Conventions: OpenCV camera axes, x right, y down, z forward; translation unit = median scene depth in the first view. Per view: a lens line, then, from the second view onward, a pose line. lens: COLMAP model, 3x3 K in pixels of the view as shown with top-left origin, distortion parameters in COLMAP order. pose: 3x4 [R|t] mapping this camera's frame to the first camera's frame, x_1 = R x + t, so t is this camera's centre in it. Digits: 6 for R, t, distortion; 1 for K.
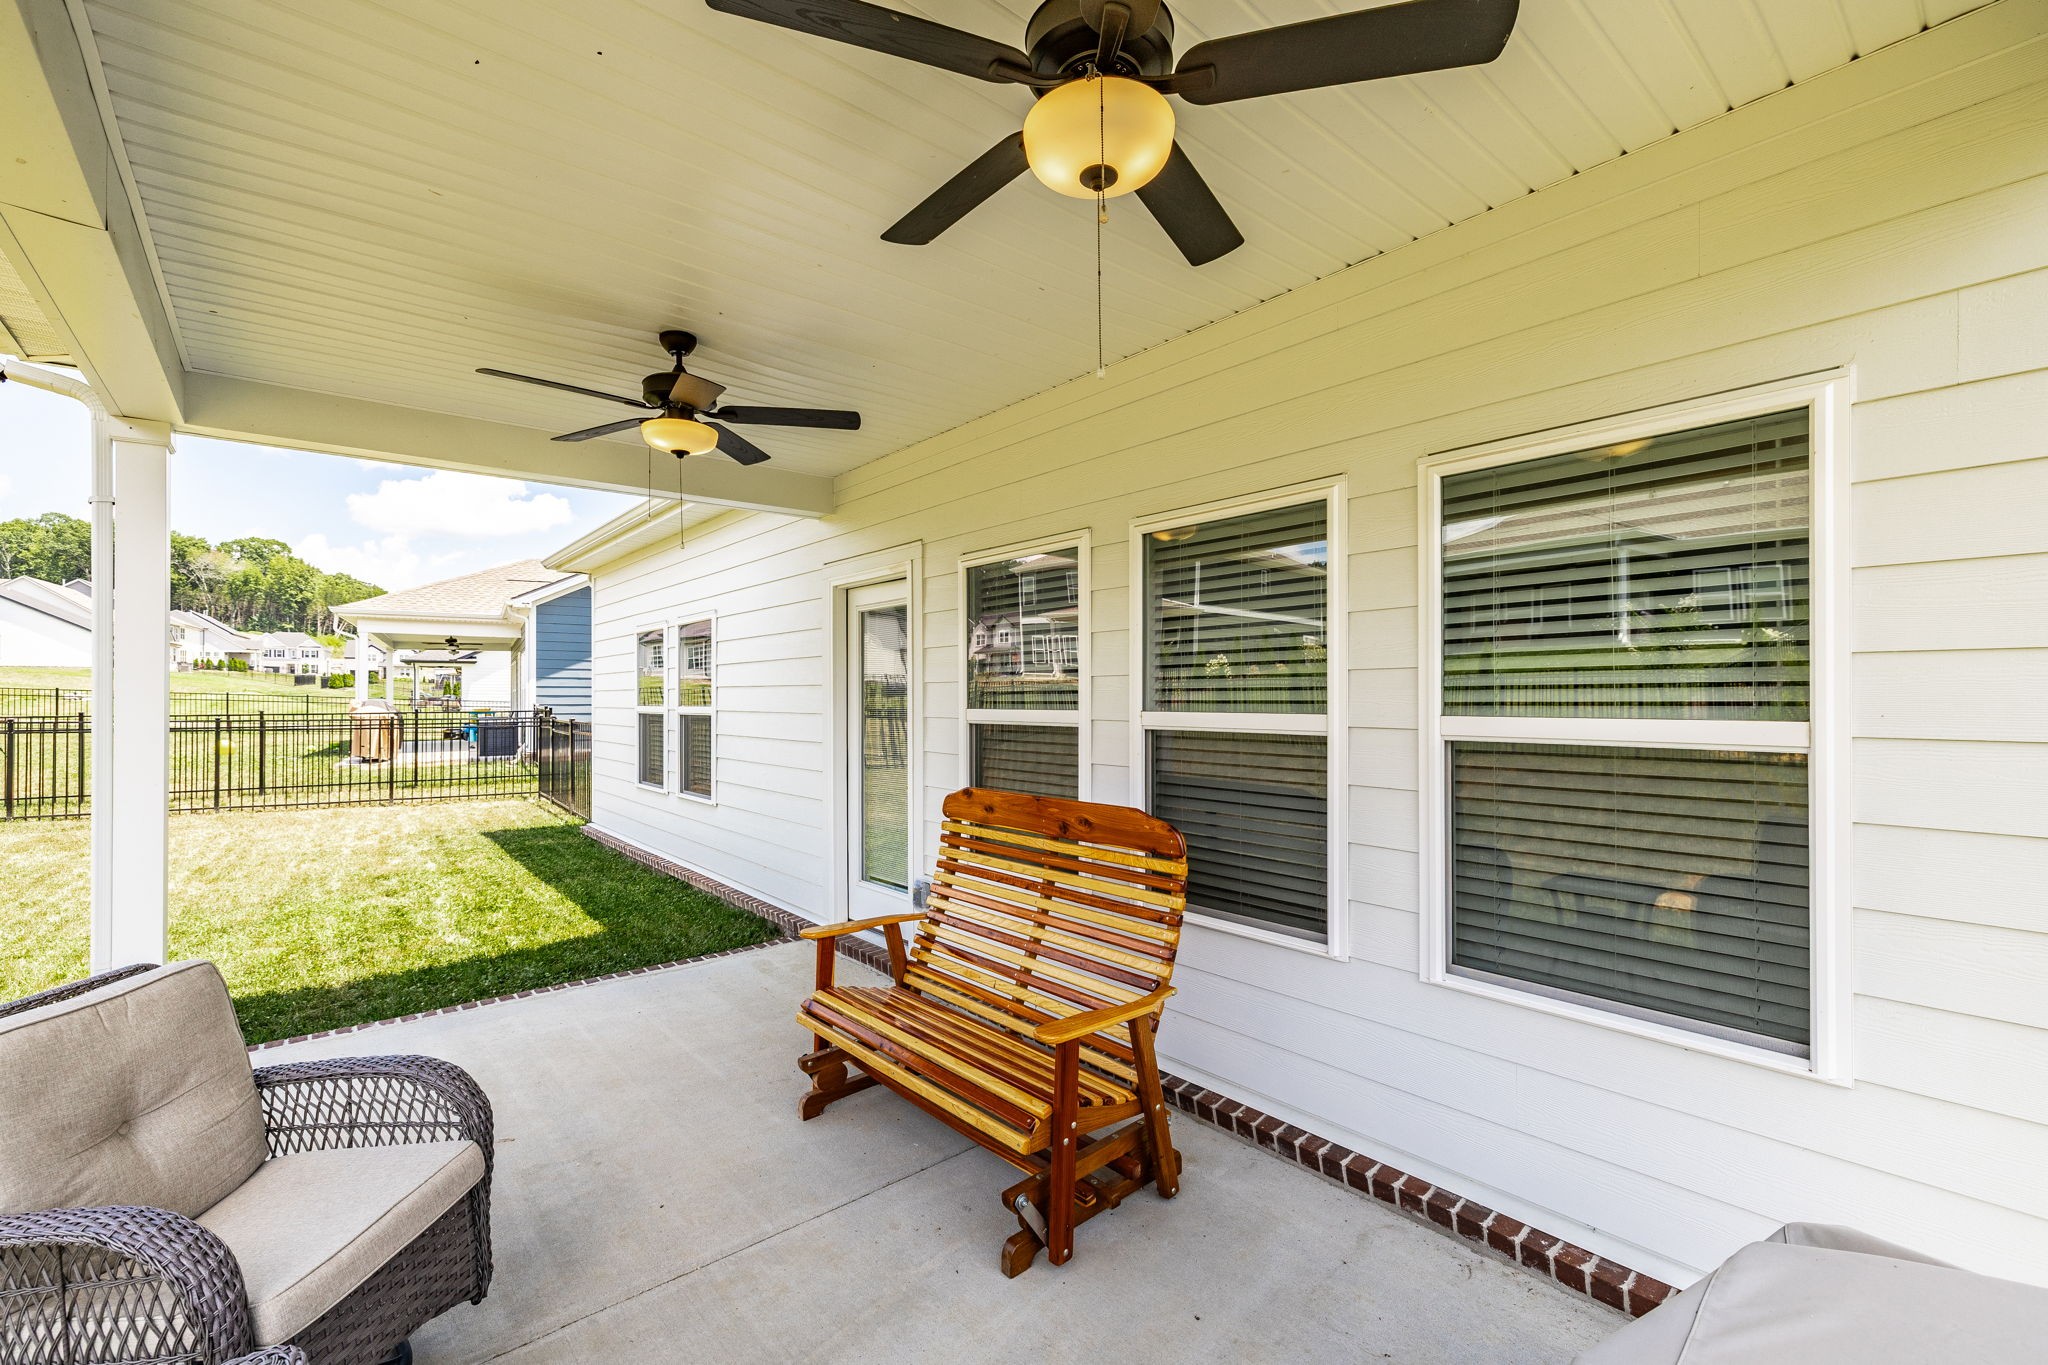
lens RADIAL K [[874.6, 0, 1010.3], [0, 874.6, 689.9], [0, 0, 1]] dist [-0.000011, 0.000100]
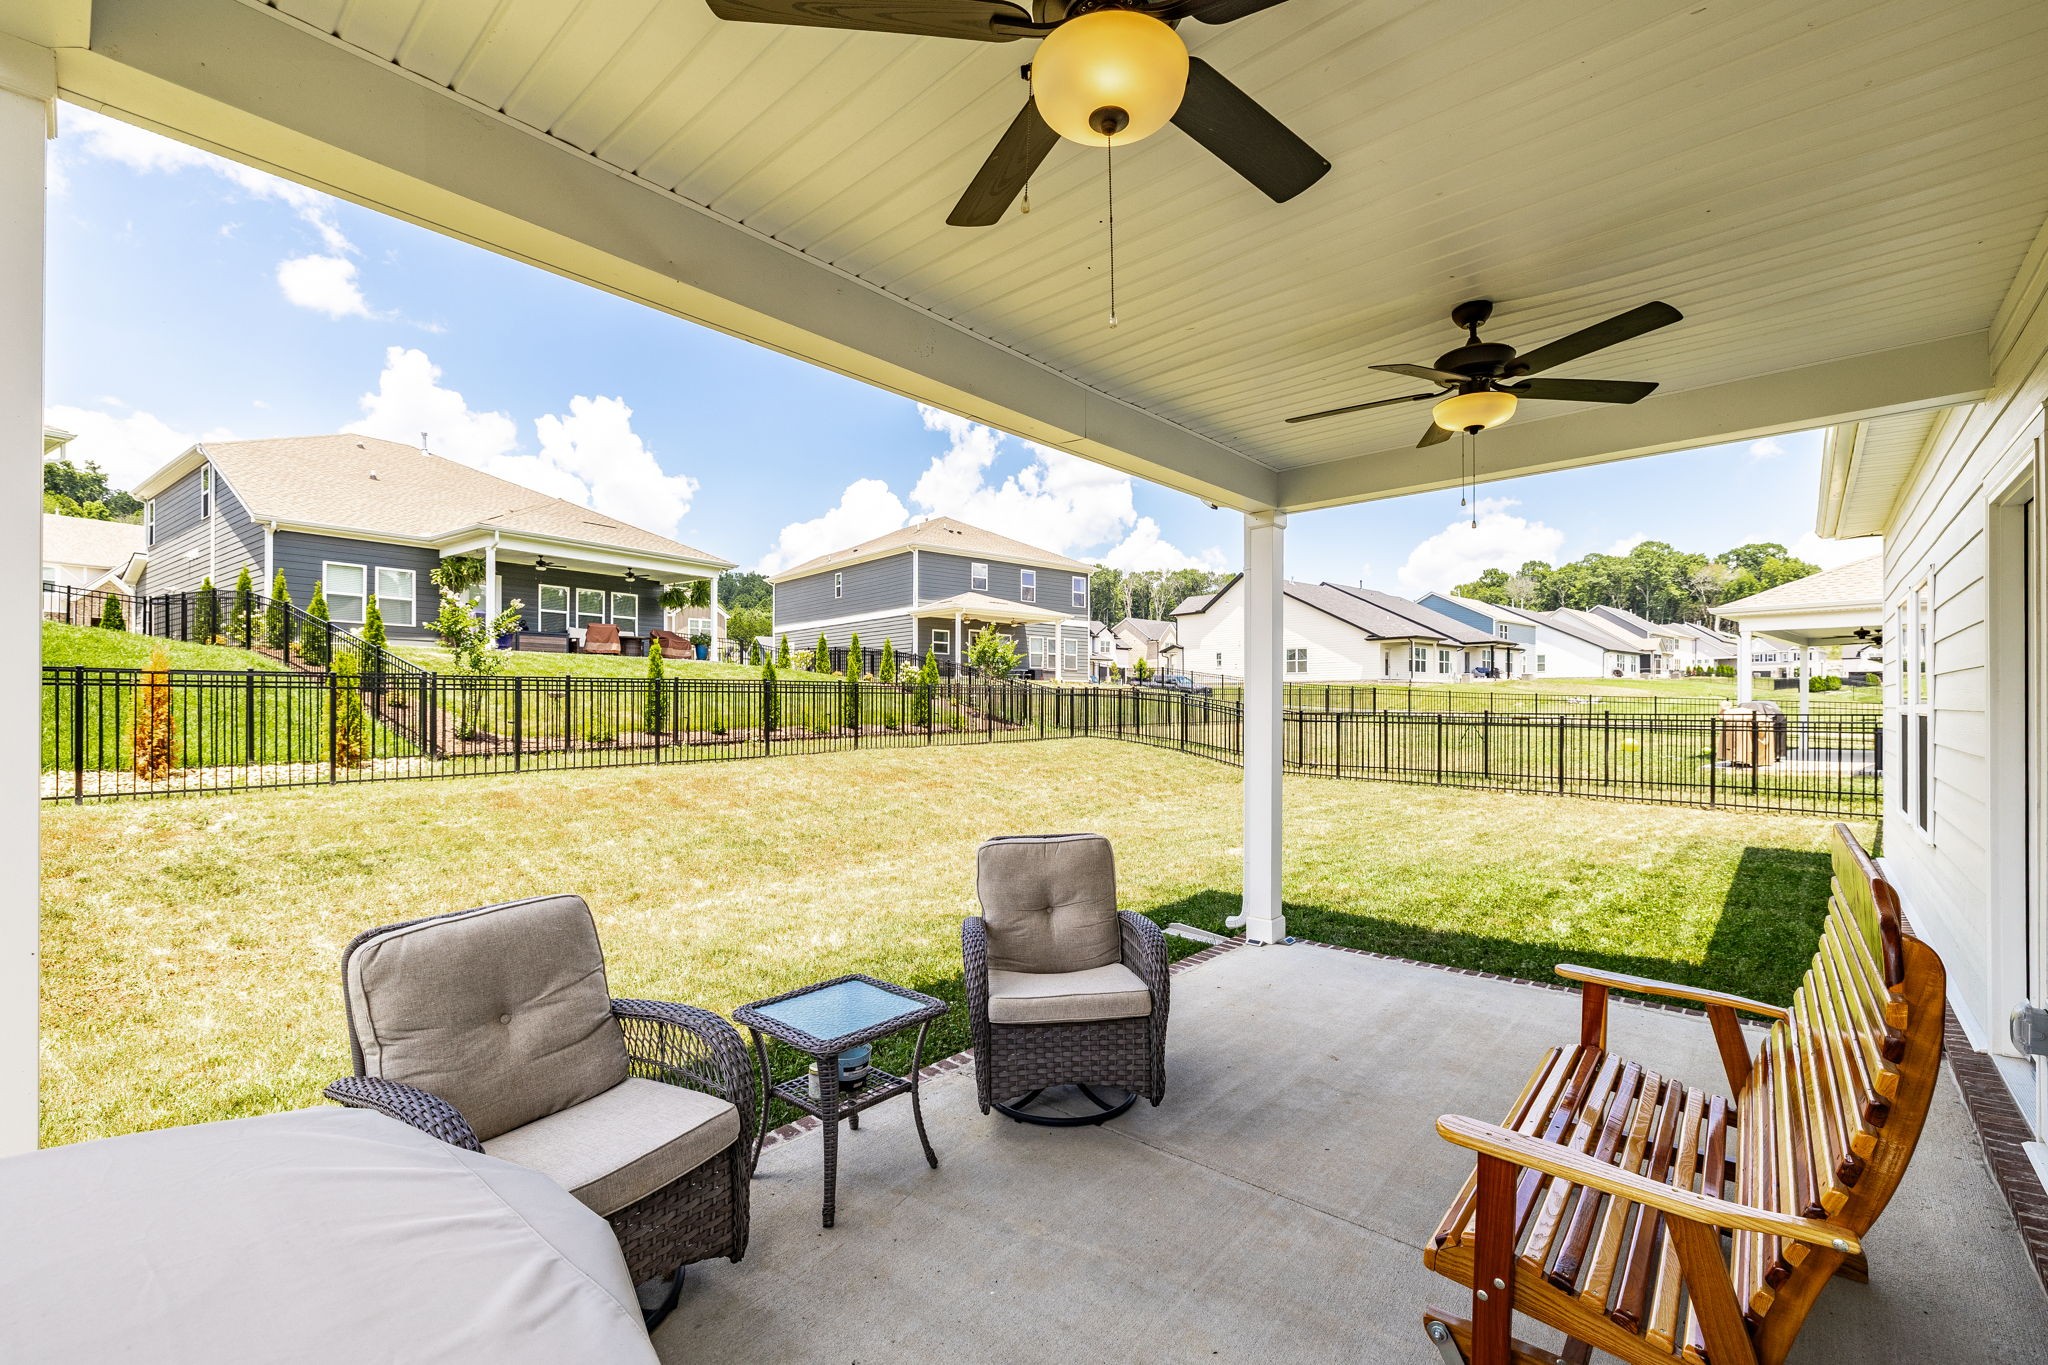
lens RADIAL K [[874.6, 0, 1010.3], [0, 874.6, 689.9], [0, 0, 1]] dist [-0.000011, 0.000100]
pose [[0.132707, -0.016036, -0.991026, 0.115039], [0.009479, 0.999844, -0.014909, 0.005851], [0.991110, -0.007415, 0.132838, 0.085303]]
